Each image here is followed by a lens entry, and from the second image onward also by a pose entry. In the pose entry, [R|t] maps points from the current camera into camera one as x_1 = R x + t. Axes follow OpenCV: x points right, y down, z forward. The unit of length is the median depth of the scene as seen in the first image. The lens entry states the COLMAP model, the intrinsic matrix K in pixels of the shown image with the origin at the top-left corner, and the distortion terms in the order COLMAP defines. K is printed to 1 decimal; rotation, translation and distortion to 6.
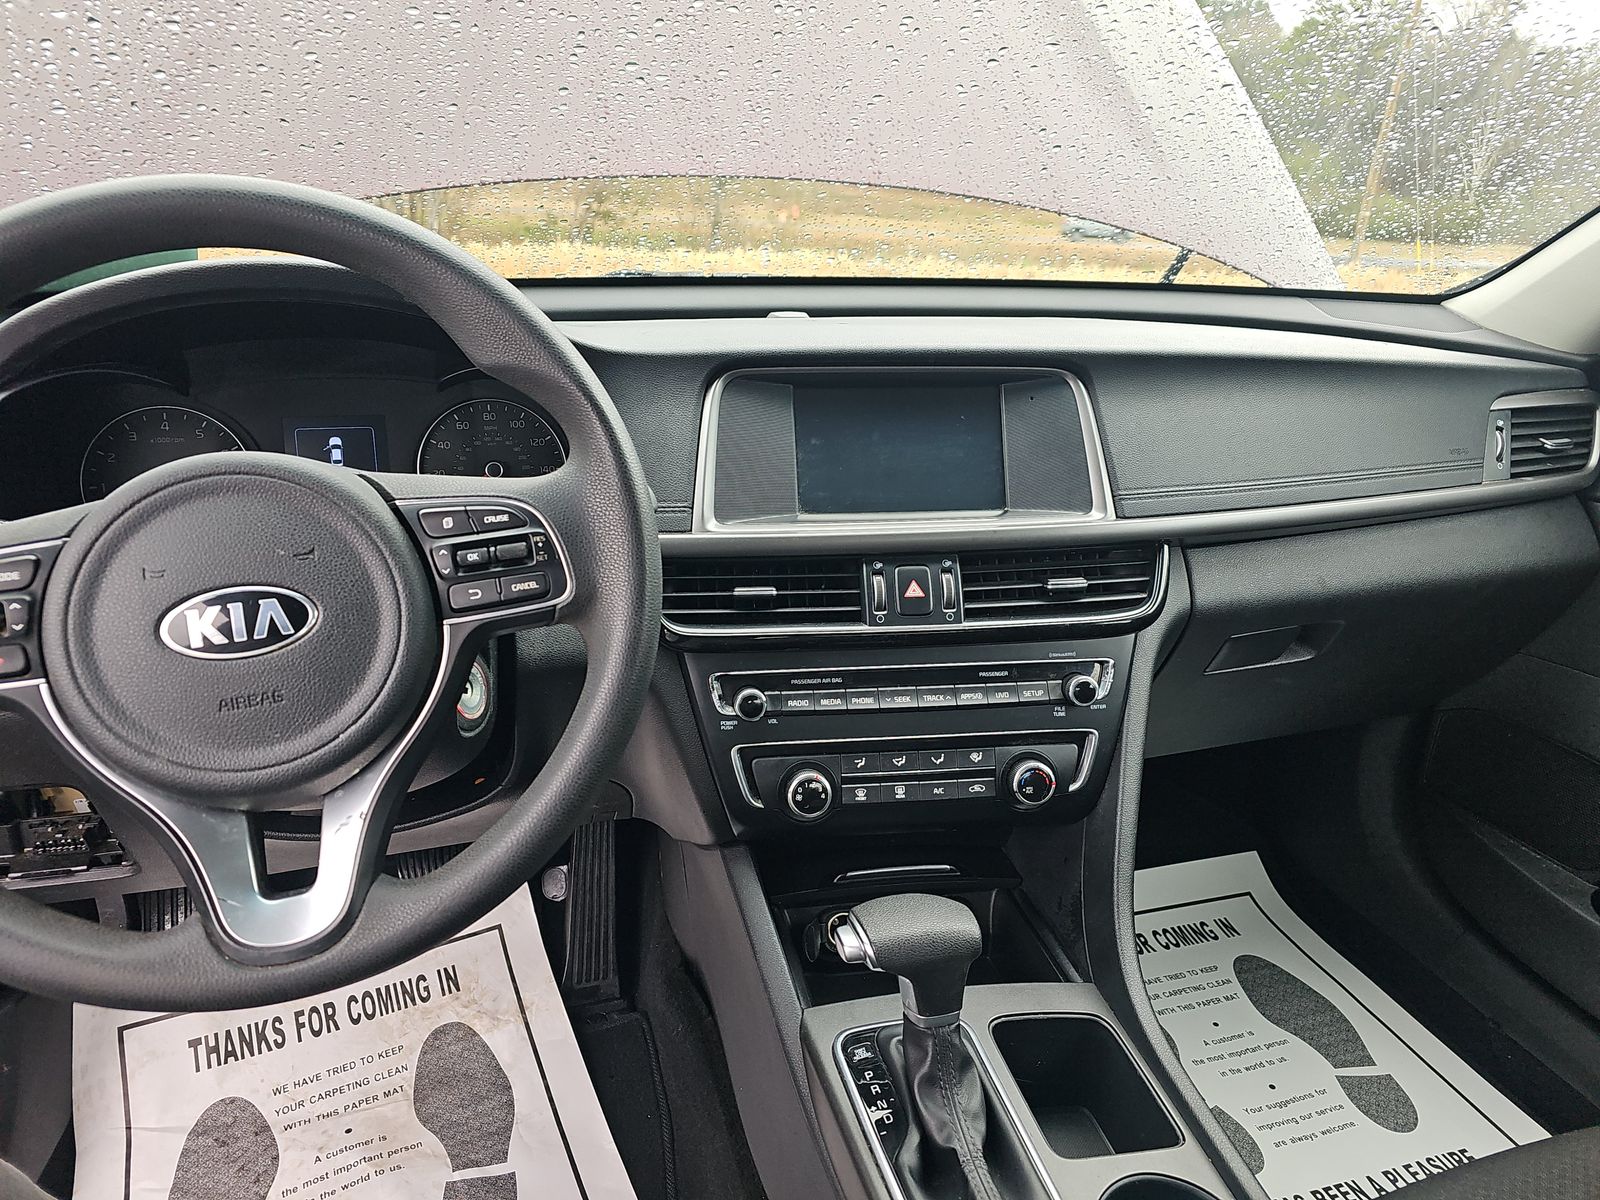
lens RADIAL K [[1080.2, 0, 800.0], [0, 1080.2, 600.0], [0, 0, 1]] dist [0.005924, 0.007528]
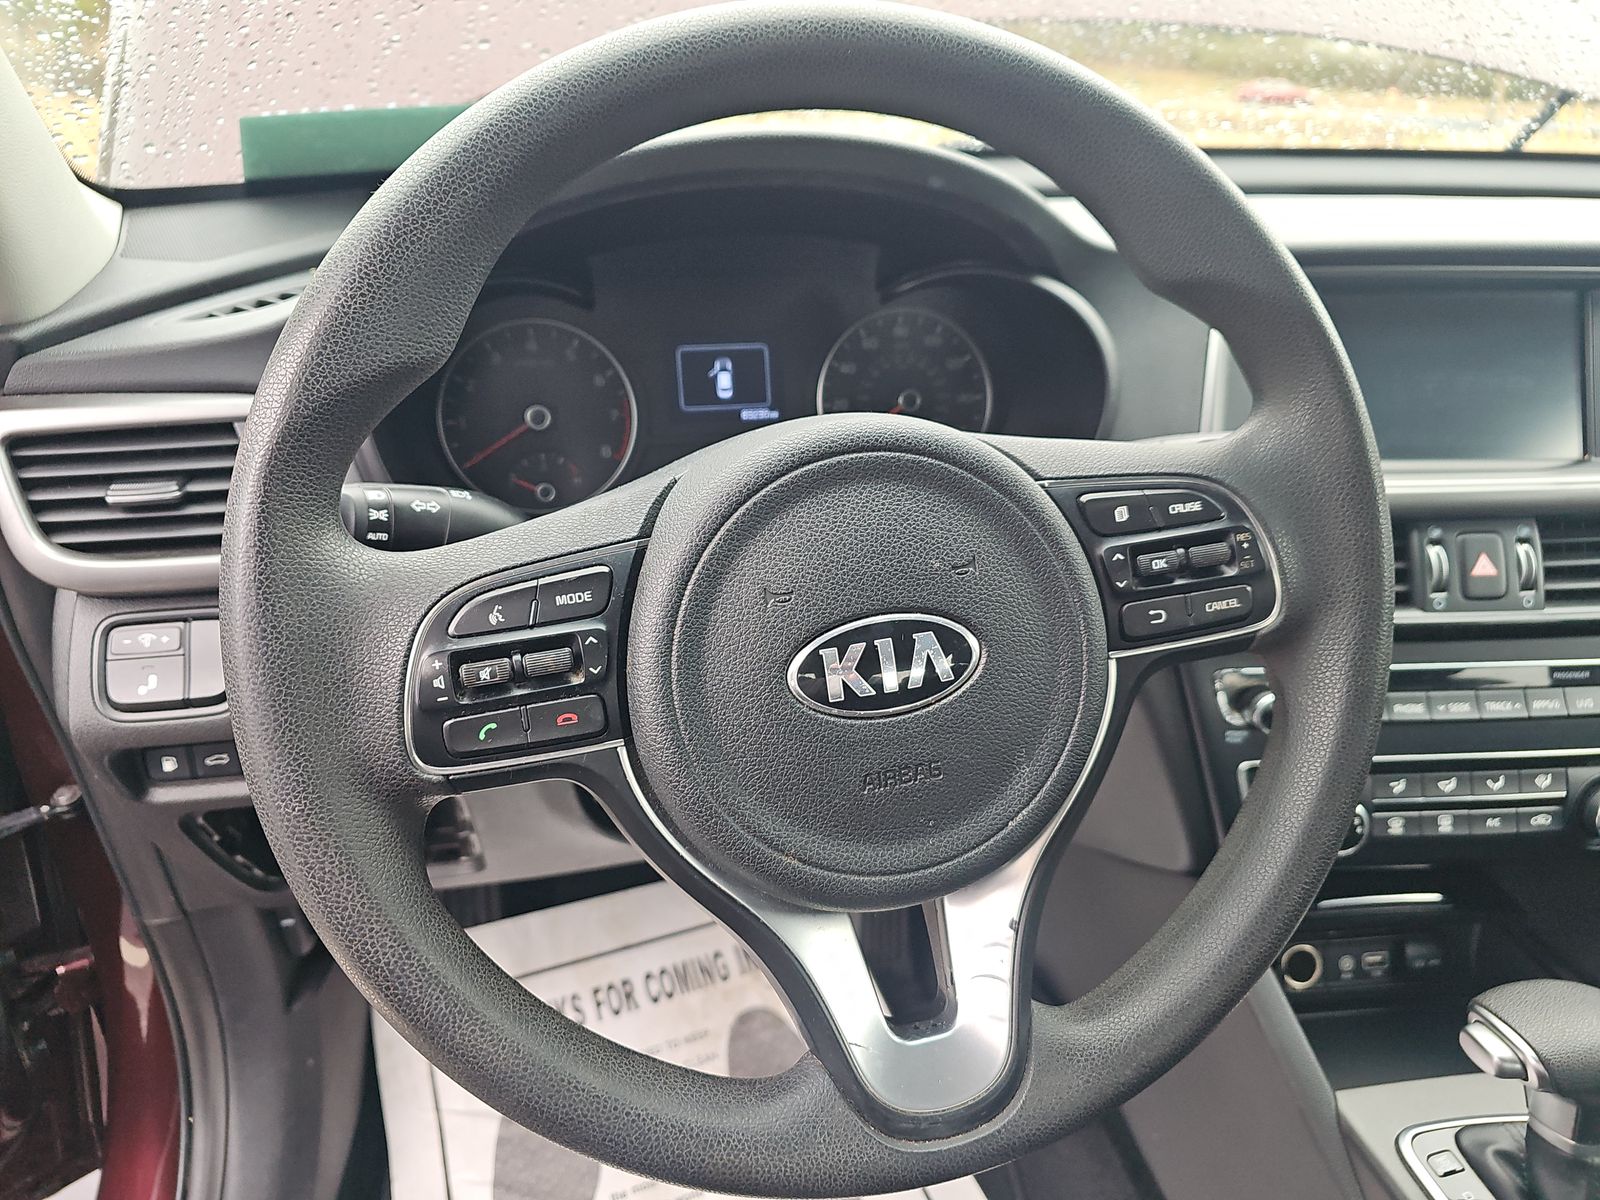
lens RADIAL K [[1096.9, 0, 800.0], [0, 1096.9, 600.0], [0, 0, 1]] dist [0.042166, -0.016650]
pose [[0.994261, 0.020390, -0.105023, -0.296252], [-0.011170, 0.996090, 0.087639, -0.049507], [0.106399, -0.085963, 0.990601, 0.172937]]
